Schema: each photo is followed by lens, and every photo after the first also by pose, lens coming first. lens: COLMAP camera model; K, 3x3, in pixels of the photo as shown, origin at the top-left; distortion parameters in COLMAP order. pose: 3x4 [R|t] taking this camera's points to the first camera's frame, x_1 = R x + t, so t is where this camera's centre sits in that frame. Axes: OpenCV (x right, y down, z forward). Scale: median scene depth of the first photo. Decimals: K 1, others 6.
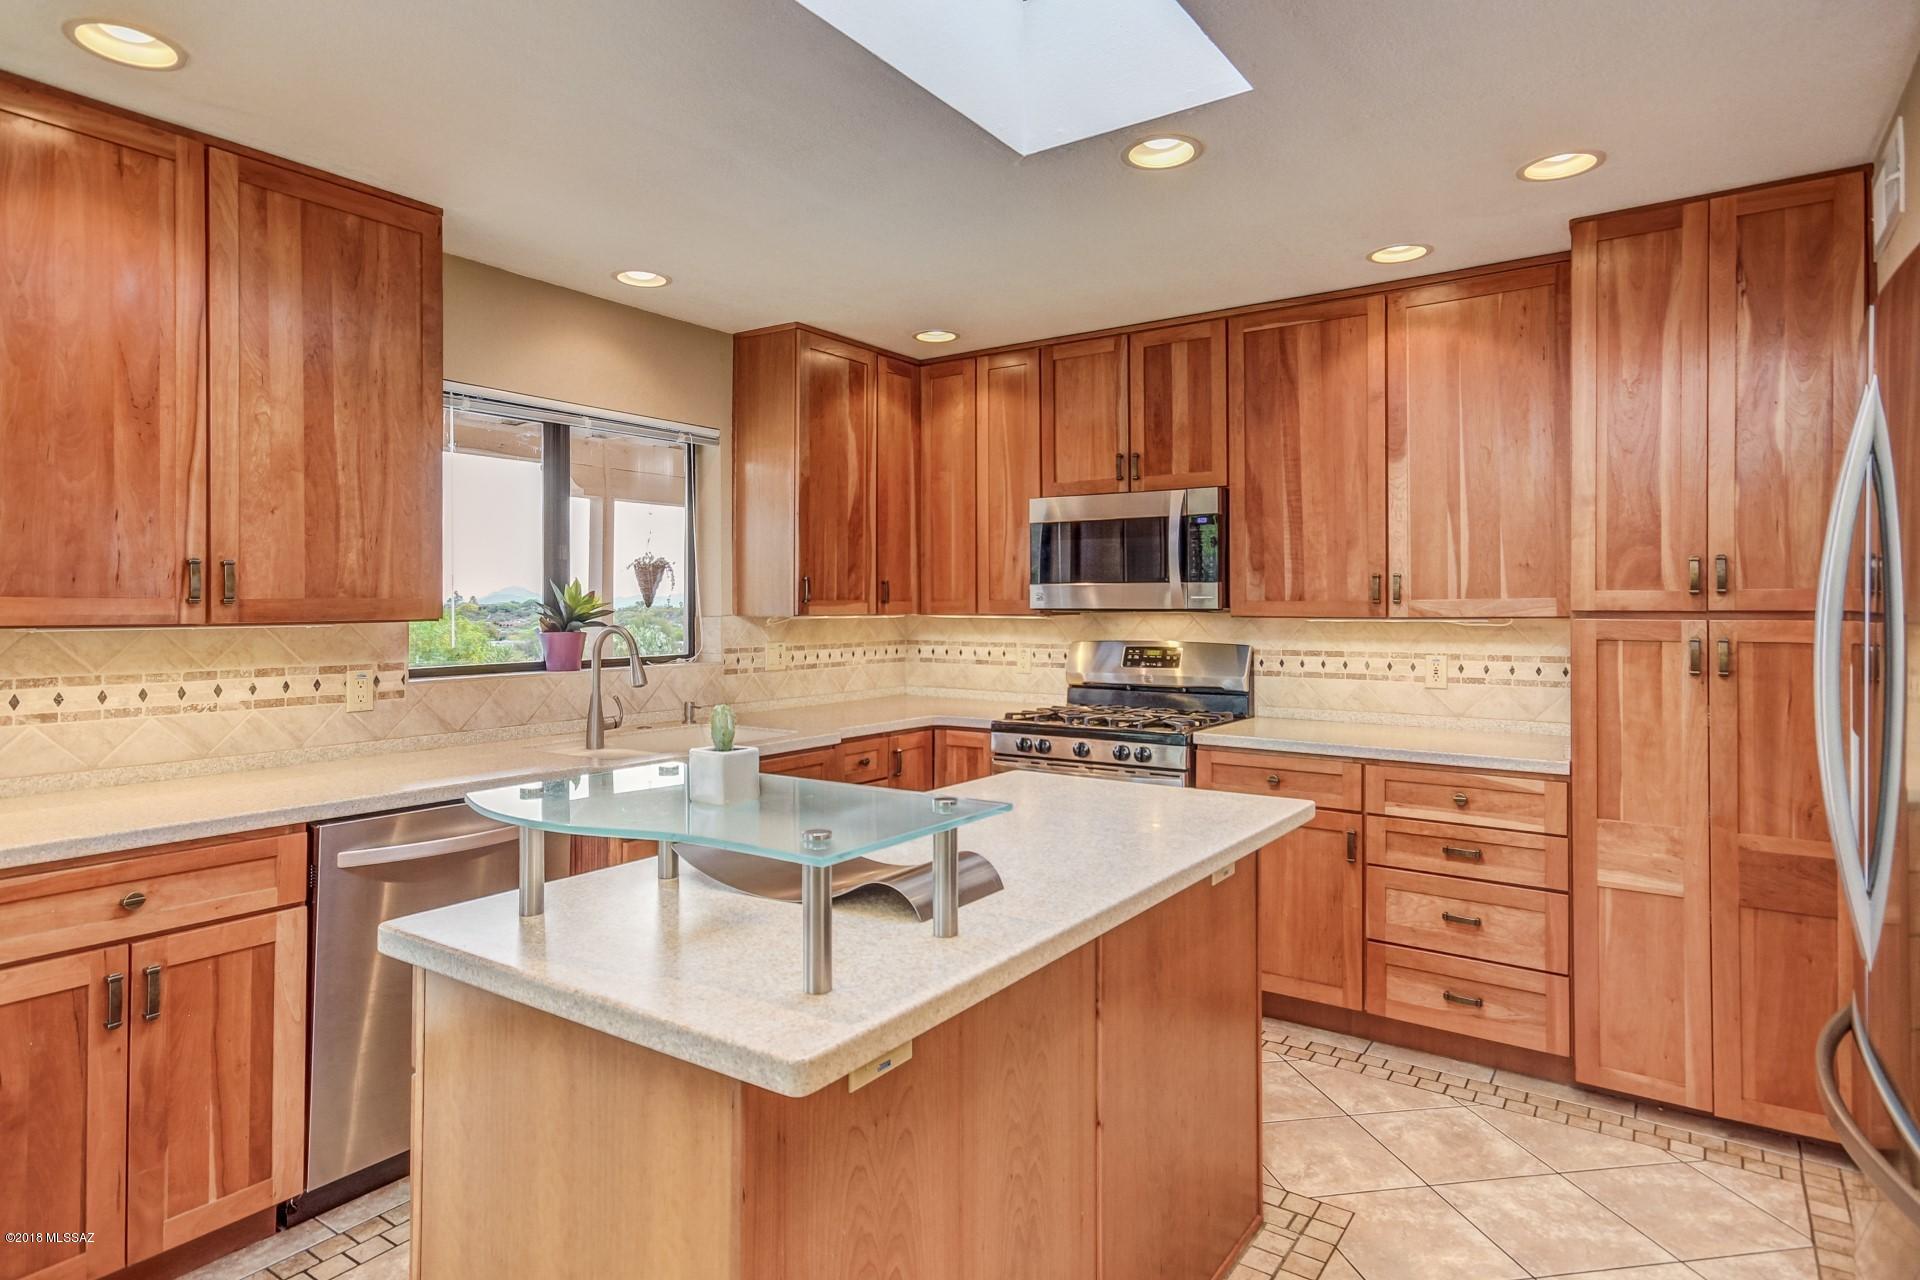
lens RADIAL K [[1054.7, 0, 967.5], [0, 1054.7, 622.3], [0, 0, 1]] dist [0.016320, 0.001841]
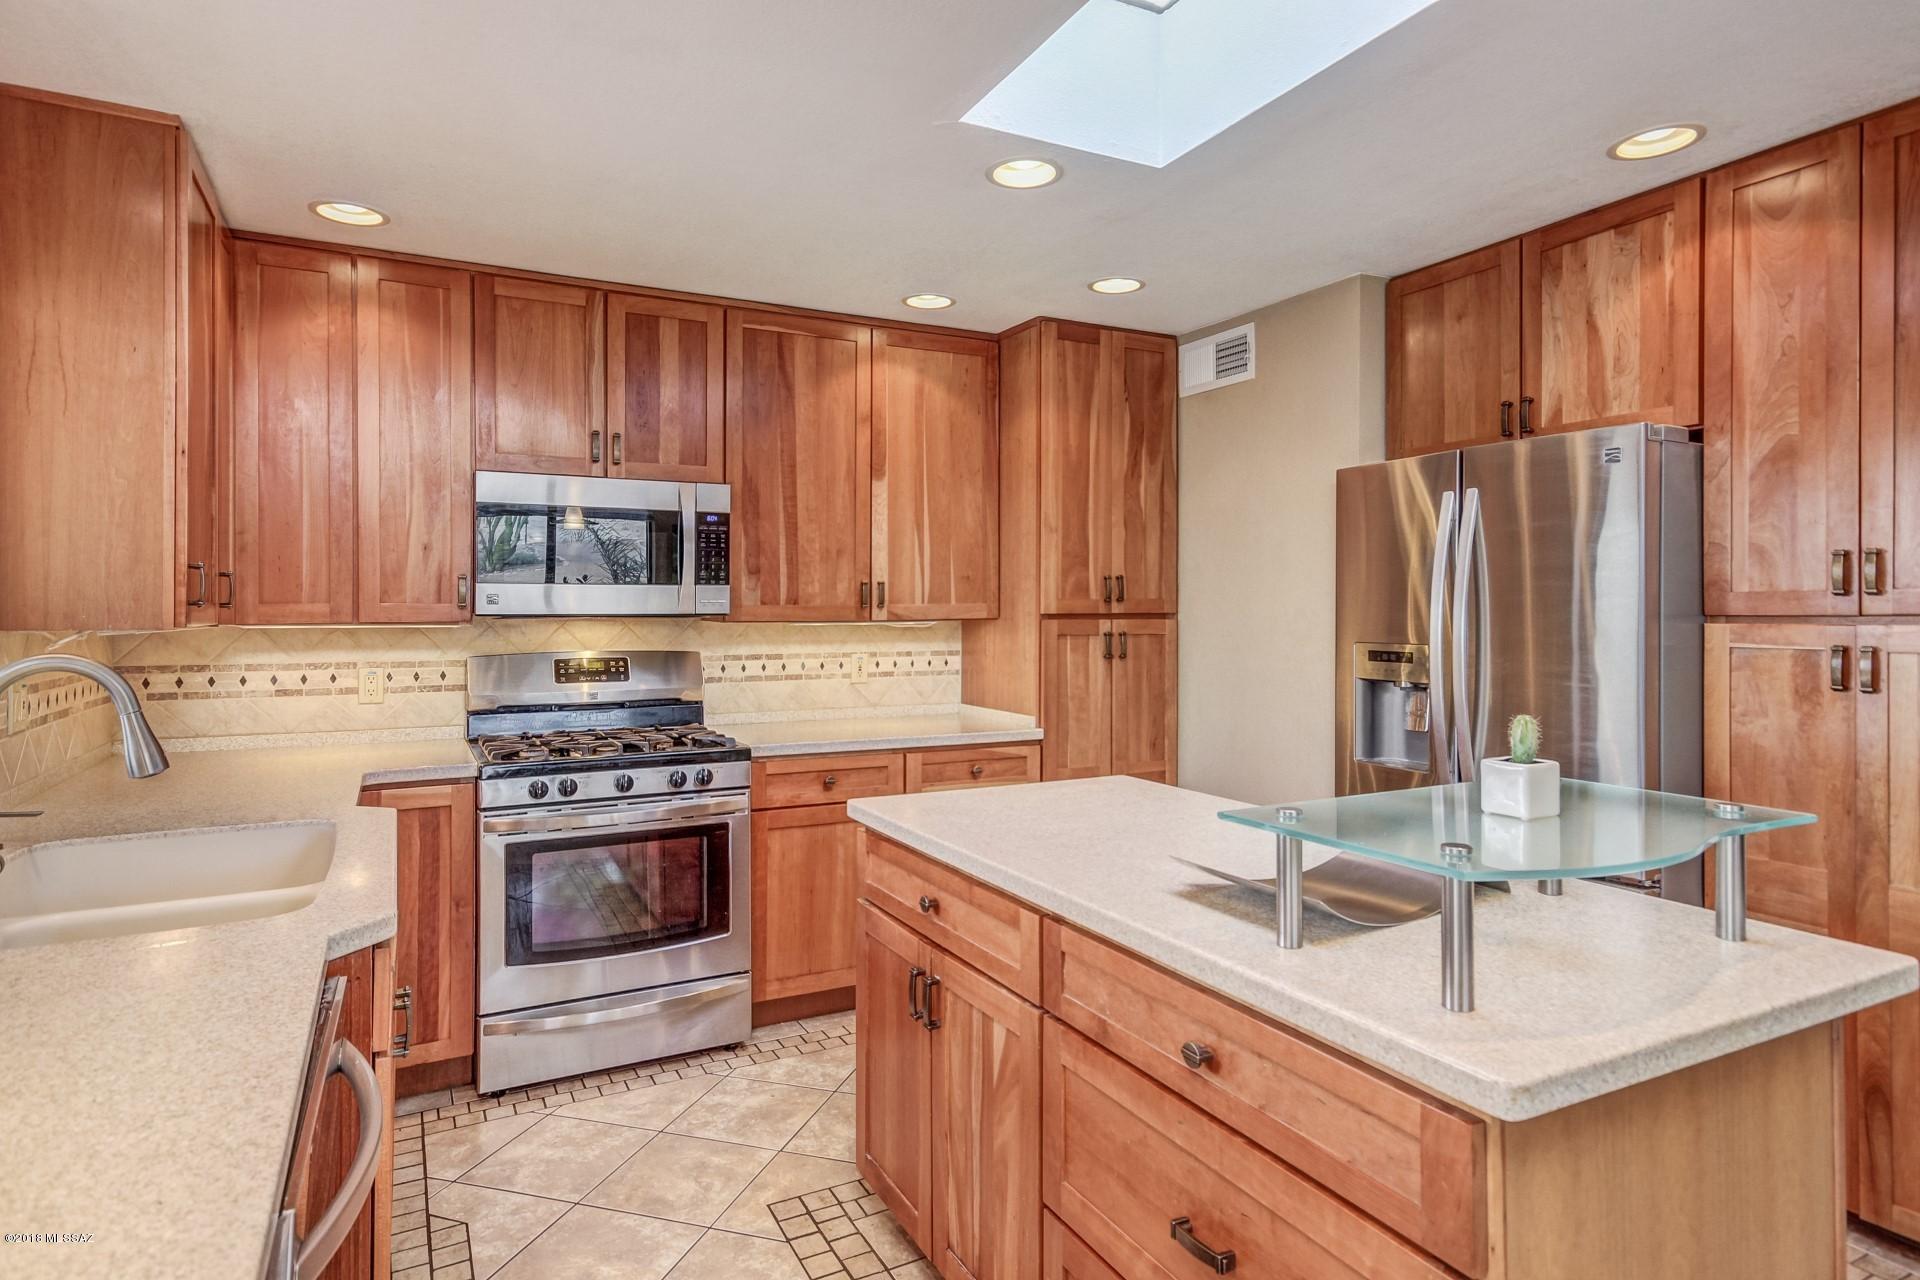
lens RADIAL K [[1054.7, 0, 954.7], [0, 1054.7, 619.9], [0, 0, 1]] dist [0.016320, 0.001841]
pose [[0.480129, -0.009020, 0.877151, -0.496588], [0.015112, 0.999884, 0.002011, -0.005891], [-0.877068, 0.012290, 0.480210, 0.370942]]
